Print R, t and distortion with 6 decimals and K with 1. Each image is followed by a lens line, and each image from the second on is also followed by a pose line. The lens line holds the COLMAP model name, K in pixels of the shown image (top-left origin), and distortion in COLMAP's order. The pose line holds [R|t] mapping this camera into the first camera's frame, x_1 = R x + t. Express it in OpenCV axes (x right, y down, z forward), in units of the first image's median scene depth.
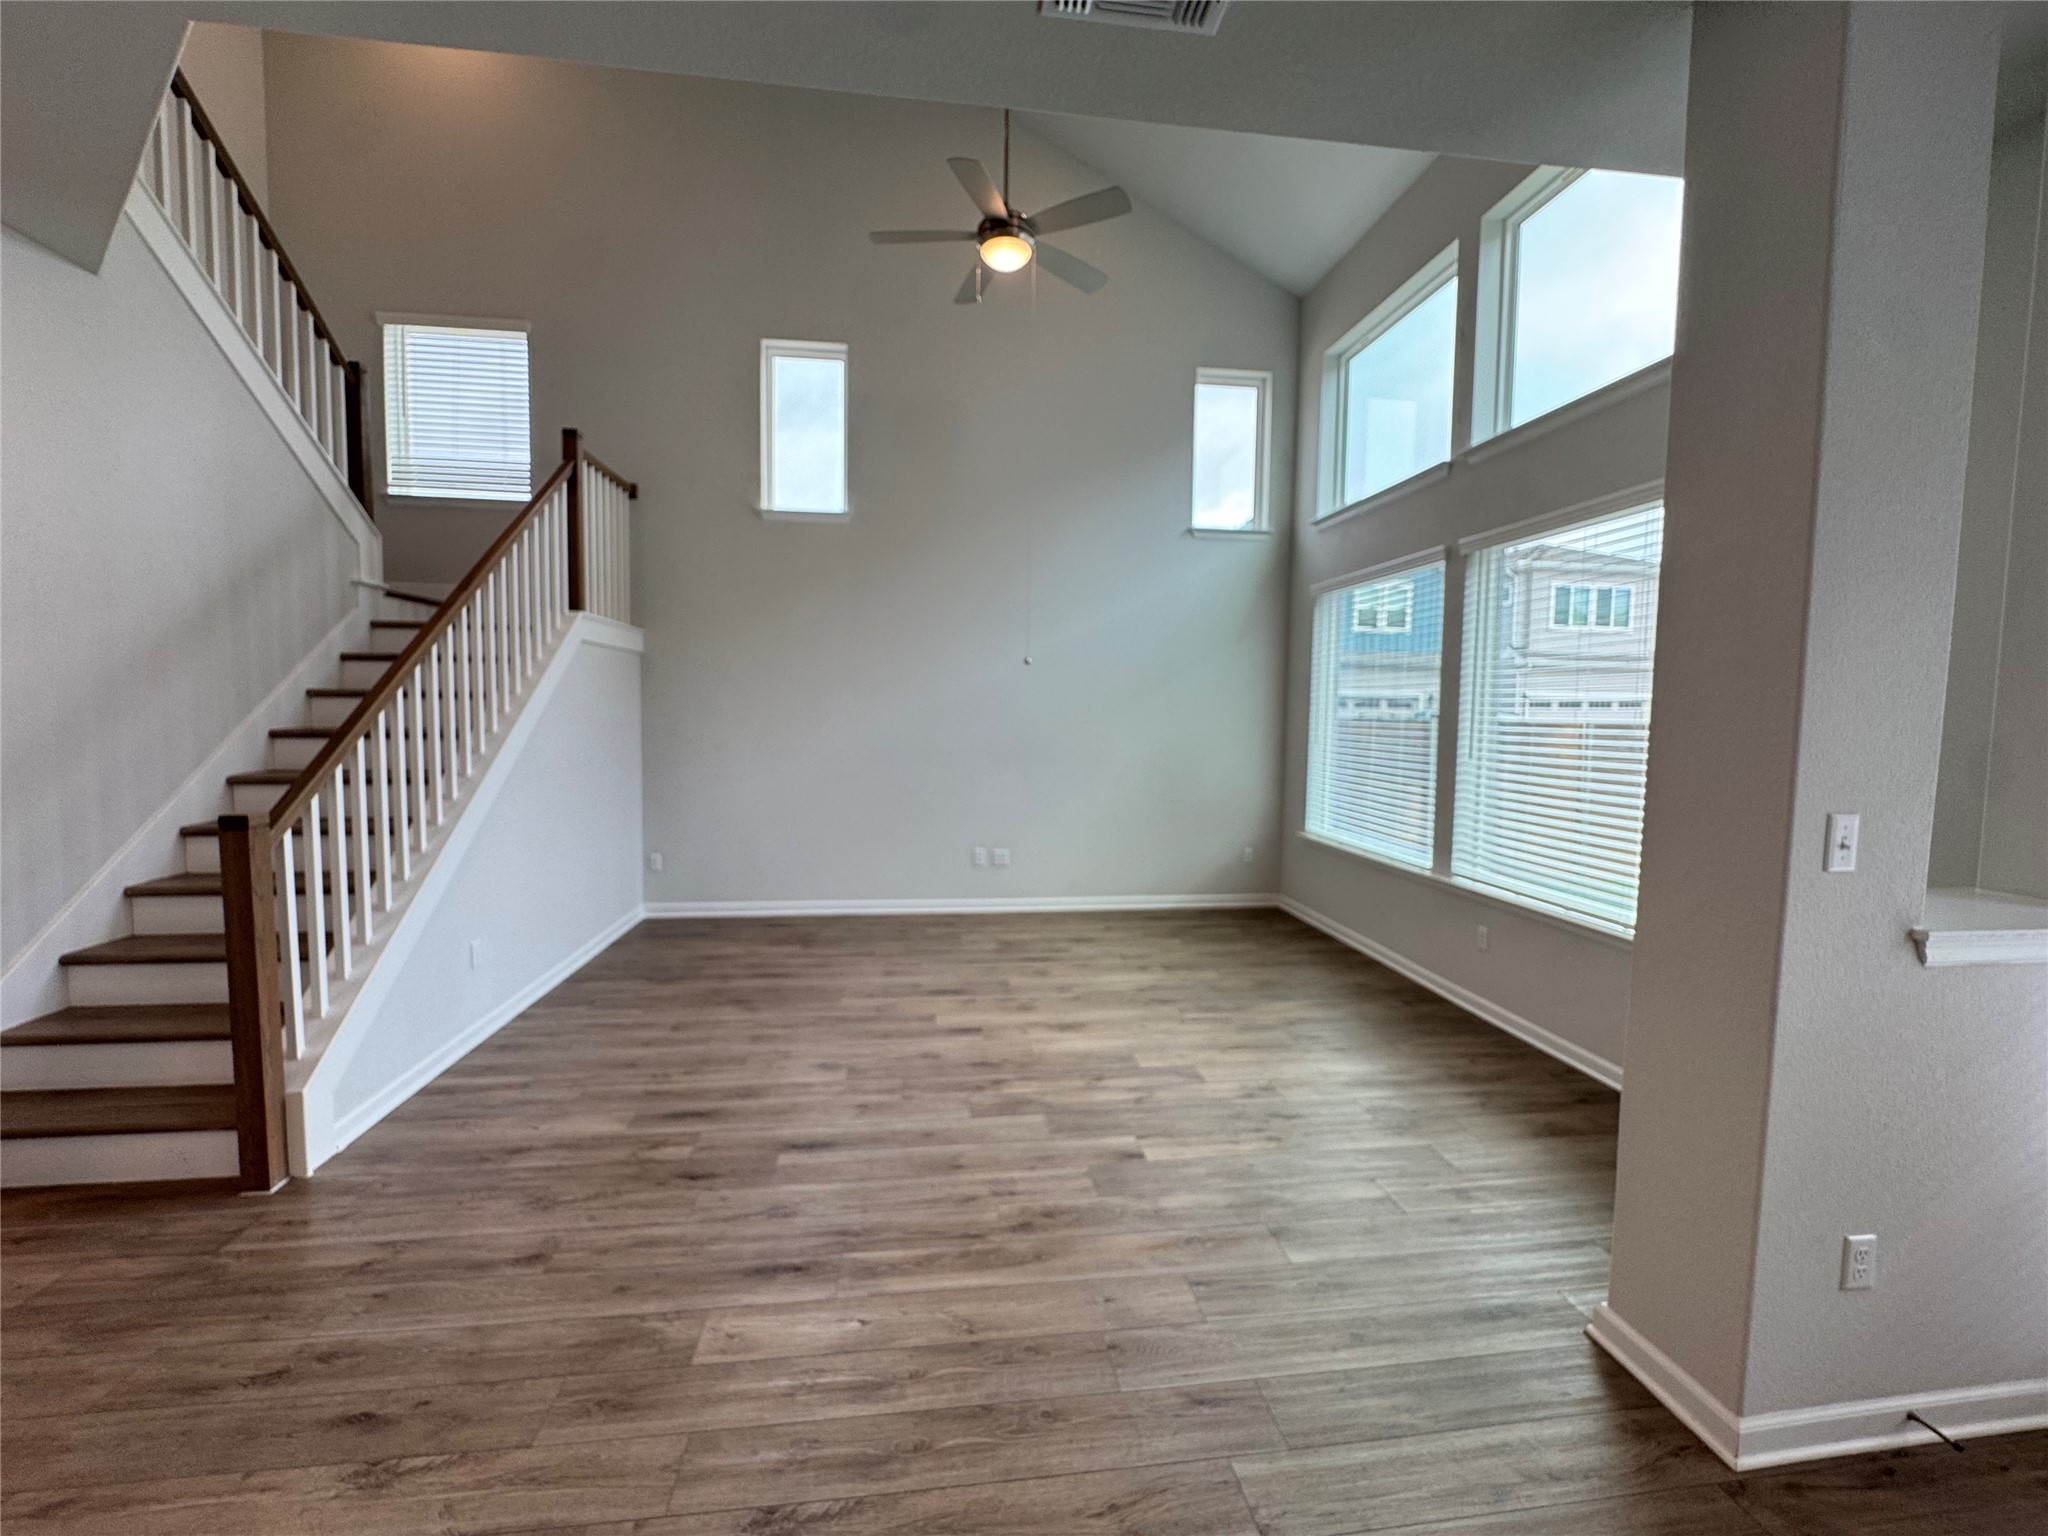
lens RADIAL K [[865.2, 0, 1002.3], [0, 865.2, 771.1], [0, 0, 1]] dist [-0.002758, -0.000190]
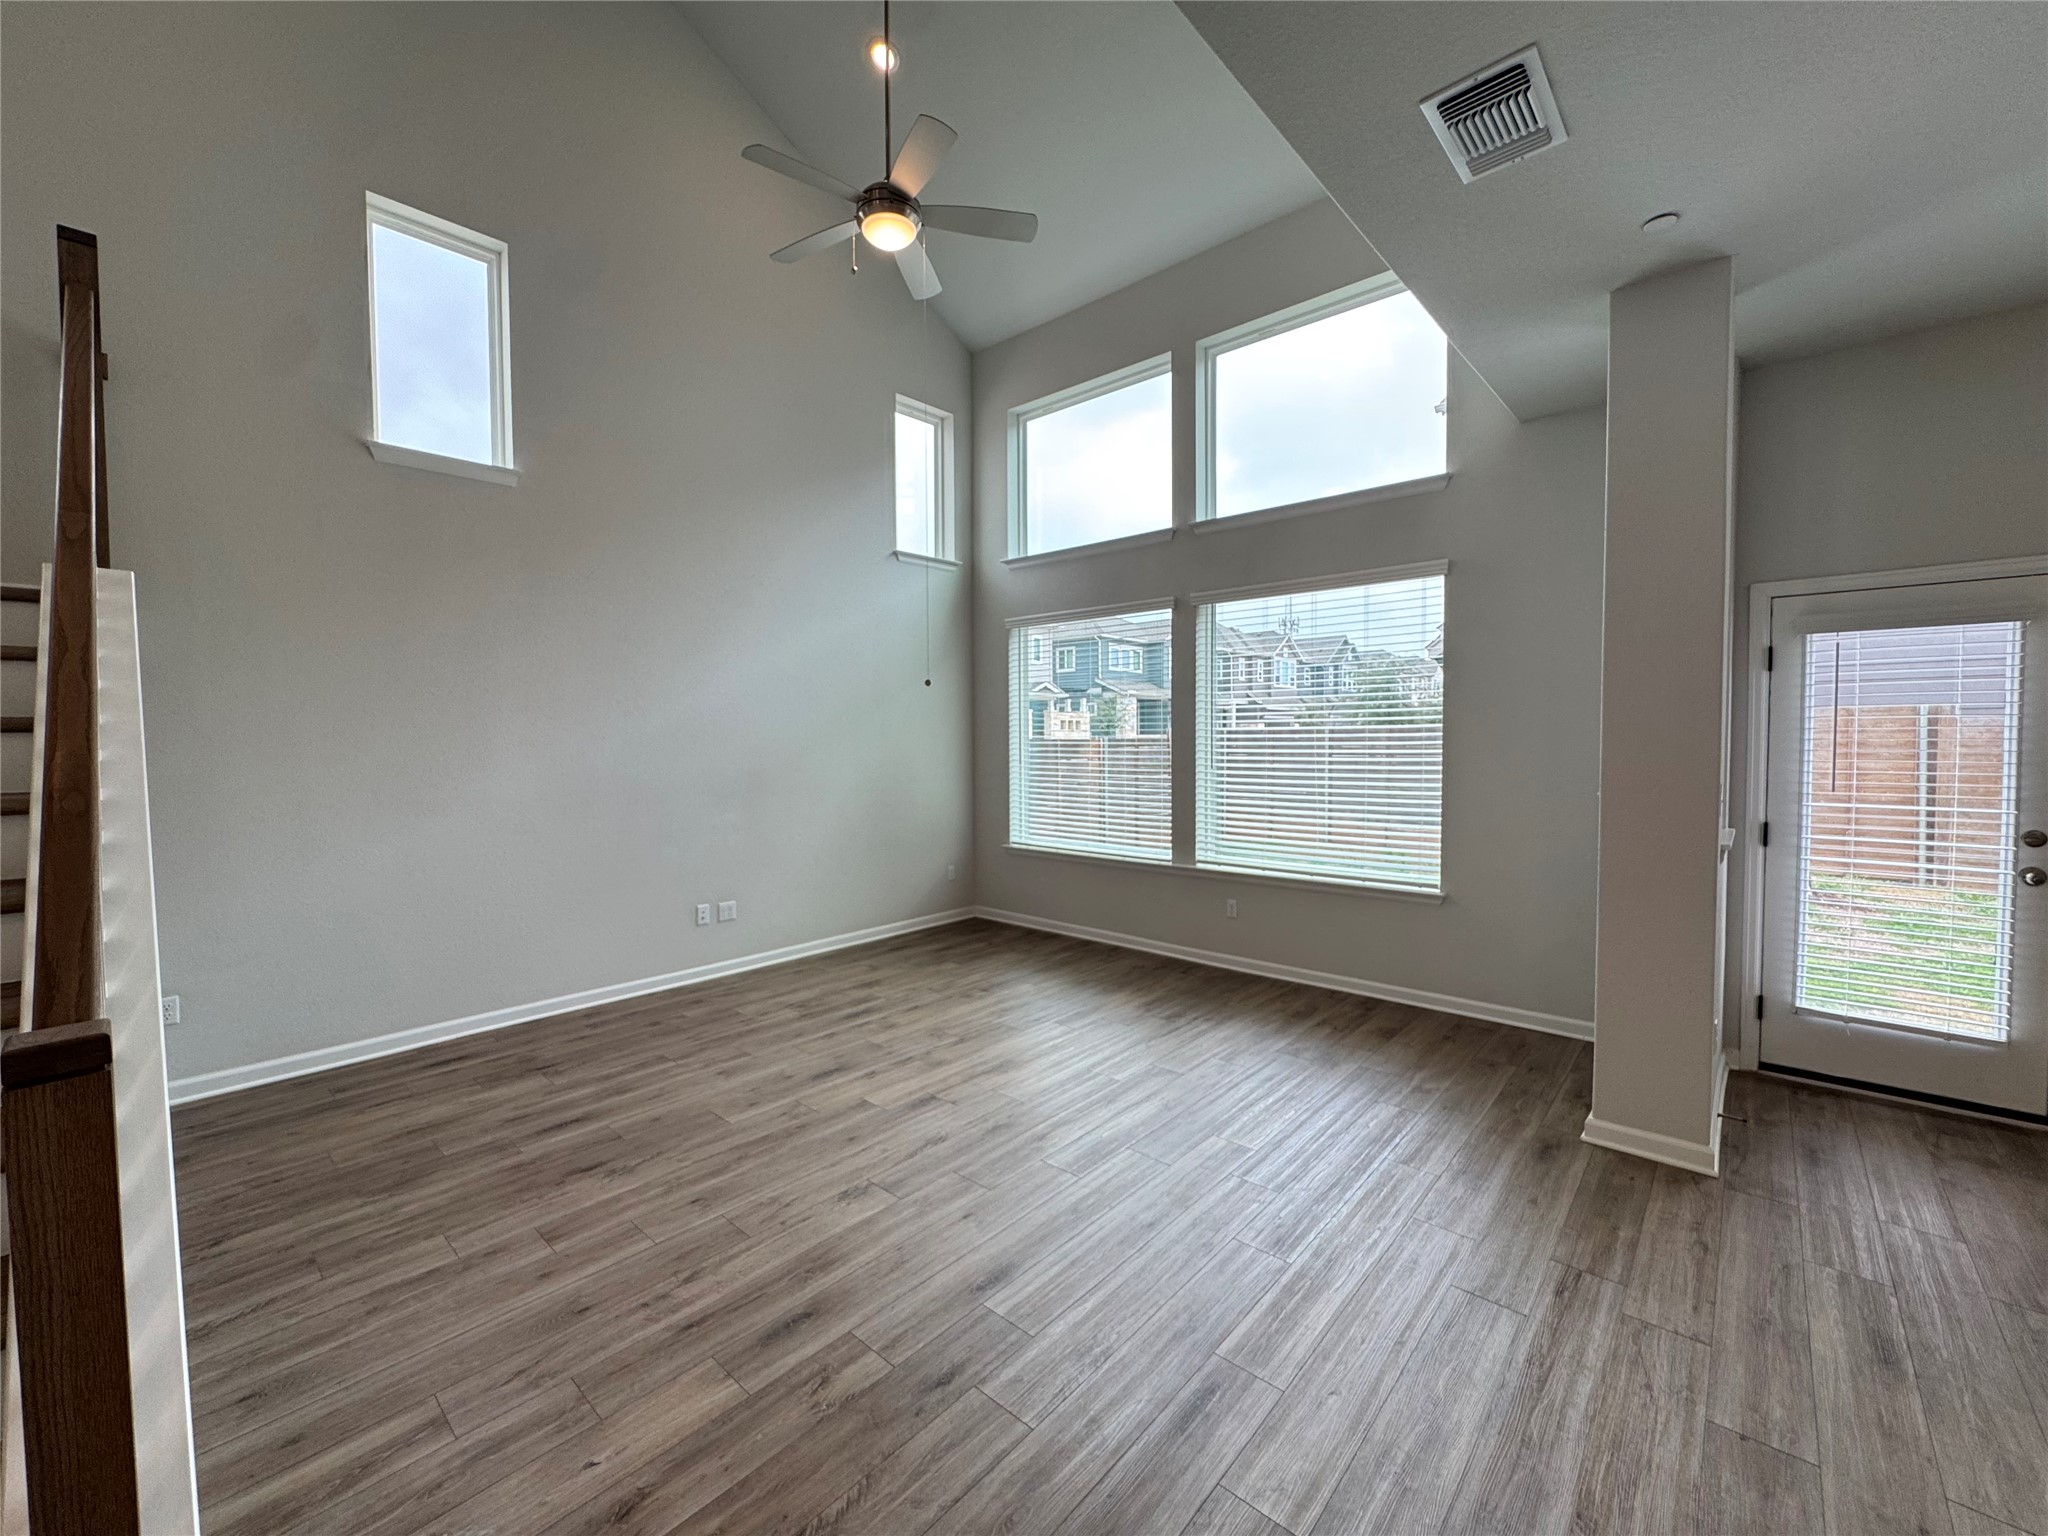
lens RADIAL K [[865.2, 0, 1002.3], [0, 865.2, 771.1], [0, 0, 1]] dist [-0.002758, -0.000190]
pose [[0.739921, -0.046723, 0.671069, -0.483750], [0.063969, 0.997951, -0.001050, -0.024859], [-0.669645, 0.043704, 0.741394, 0.248127]]
